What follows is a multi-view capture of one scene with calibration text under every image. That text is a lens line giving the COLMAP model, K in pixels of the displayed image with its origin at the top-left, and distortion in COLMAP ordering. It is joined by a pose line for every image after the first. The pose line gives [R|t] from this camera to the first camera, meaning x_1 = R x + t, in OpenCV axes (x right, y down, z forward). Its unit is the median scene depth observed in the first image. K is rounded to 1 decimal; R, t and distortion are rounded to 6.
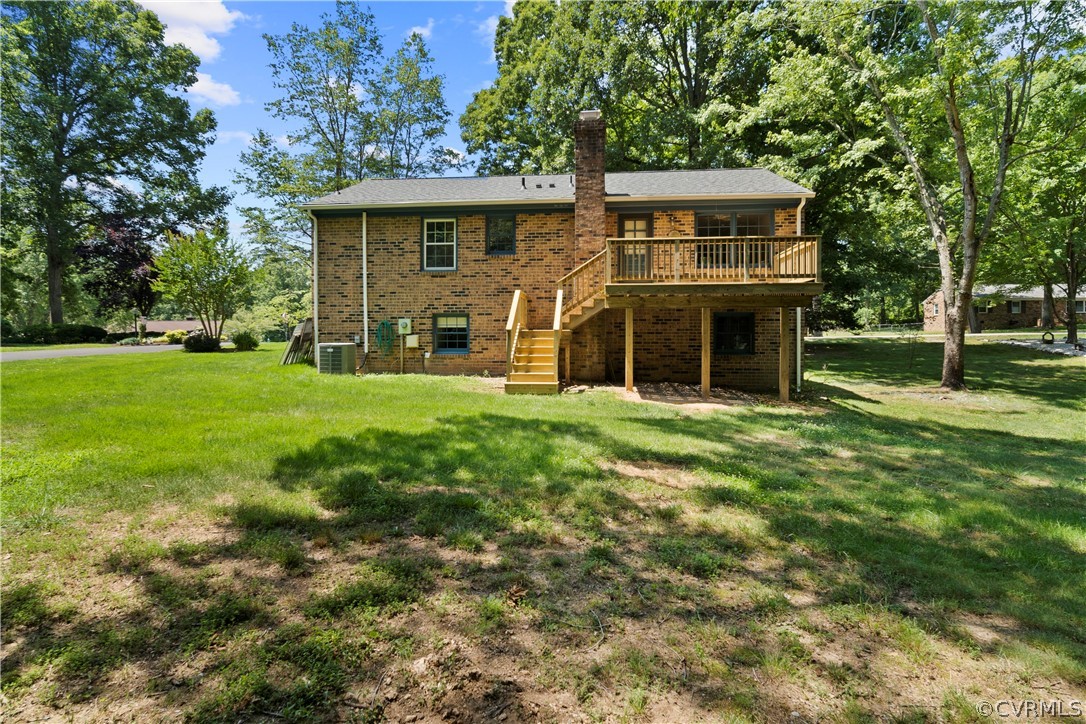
lens RADIAL K [[582.2, 0, 543.0], [0, 582.2, 340.5], [0, 0, 1]] dist [0.000381, 0.000506]
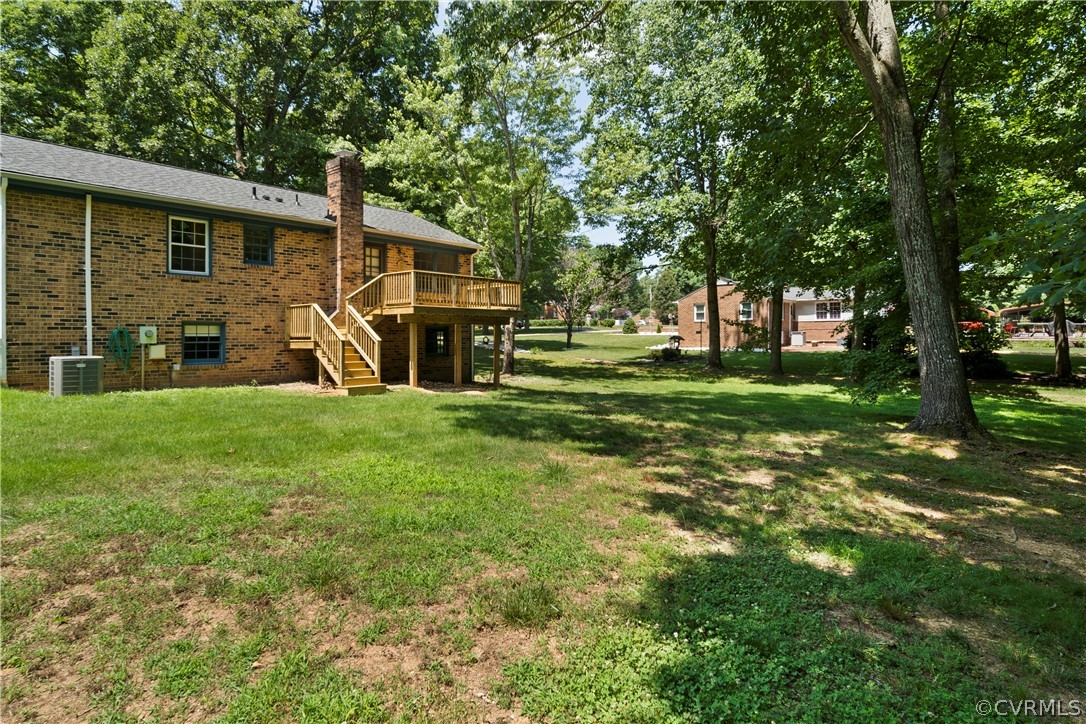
lens RADIAL K [[582.2, 0, 543.0], [0, 582.2, 340.5], [0, 0, 1]] dist [0.000381, 0.000506]
pose [[0.575464, -0.005451, 0.817809, -0.610274], [0.004934, 0.999983, 0.003194, -0.016080], [-0.817812, 0.002197, 0.575481, 0.013640]]
